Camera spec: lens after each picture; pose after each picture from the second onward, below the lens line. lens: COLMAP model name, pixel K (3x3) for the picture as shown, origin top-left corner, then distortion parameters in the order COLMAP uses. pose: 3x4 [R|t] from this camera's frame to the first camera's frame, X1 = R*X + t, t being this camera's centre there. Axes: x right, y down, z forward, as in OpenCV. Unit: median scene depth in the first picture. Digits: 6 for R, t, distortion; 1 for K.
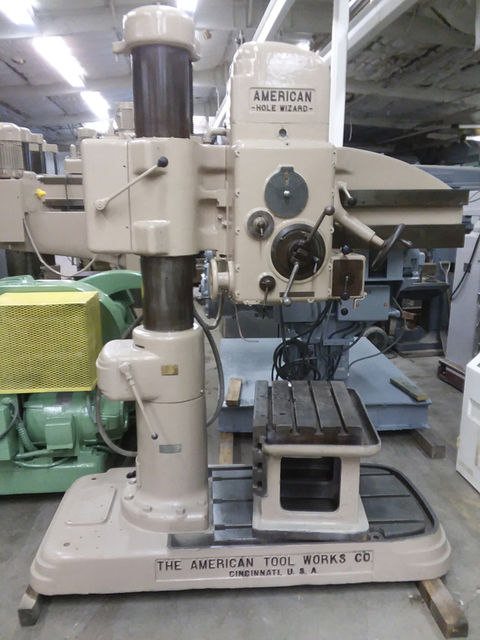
lens RADIAL K [[562.1, 0, 240.0], [0, 562.1, 320.0], [0, 0, 1]] dist [0.073658, -0.123199]
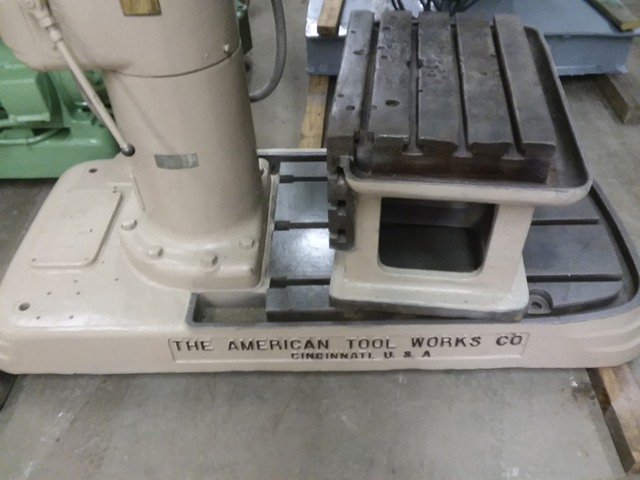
lens RADIAL K [[562.1, 0, 345.3], [0, 562.1, 240.6], [0, 0, 1]] dist [0.073658, -0.123199]
pose [[0.999055, 0.030457, -0.031018, 0.055917], [-0.008913, 0.841887, 0.539580, 0.002805], [0.042547, -0.538793, 0.841363, 0.539731]]
